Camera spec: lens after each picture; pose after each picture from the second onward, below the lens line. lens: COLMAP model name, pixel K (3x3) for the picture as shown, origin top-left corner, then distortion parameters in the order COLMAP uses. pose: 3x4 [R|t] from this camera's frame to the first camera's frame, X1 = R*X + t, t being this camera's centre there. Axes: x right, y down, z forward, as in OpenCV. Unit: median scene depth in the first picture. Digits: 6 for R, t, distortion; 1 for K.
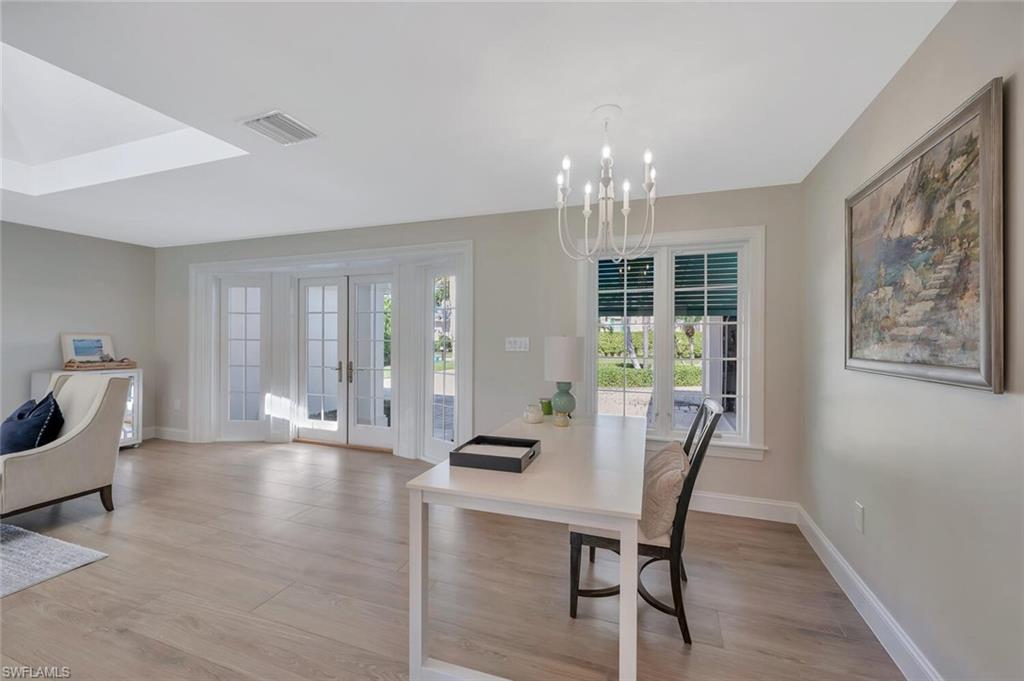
lens RADIAL K [[441.5, 0, 508.2], [0, 441.5, 340.7], [0, 0, 1]] dist [-0.003444, -0.000165]
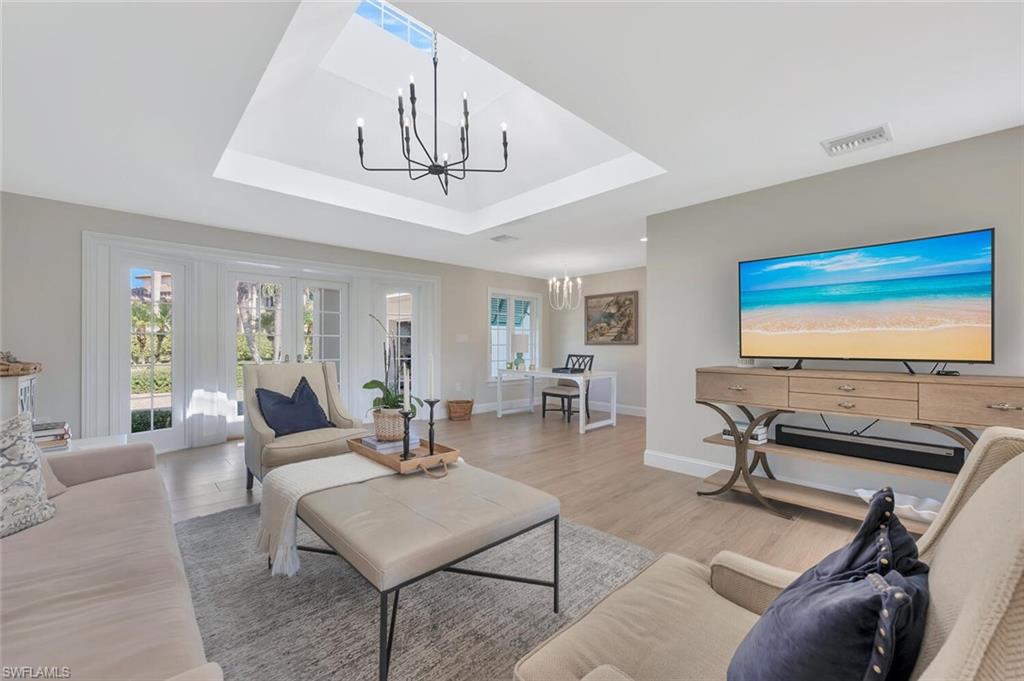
lens RADIAL K [[420.9, 0, 513.5], [0, 420.9, 347.7], [0, 0, 1]] dist [0.006391, 0.000369]
pose [[0.432683, -0.013550, 0.901444, -2.833022], [-0.000714, 0.999882, 0.015373, 0.043518], [-0.901546, -0.007295, 0.432622, 0.043324]]
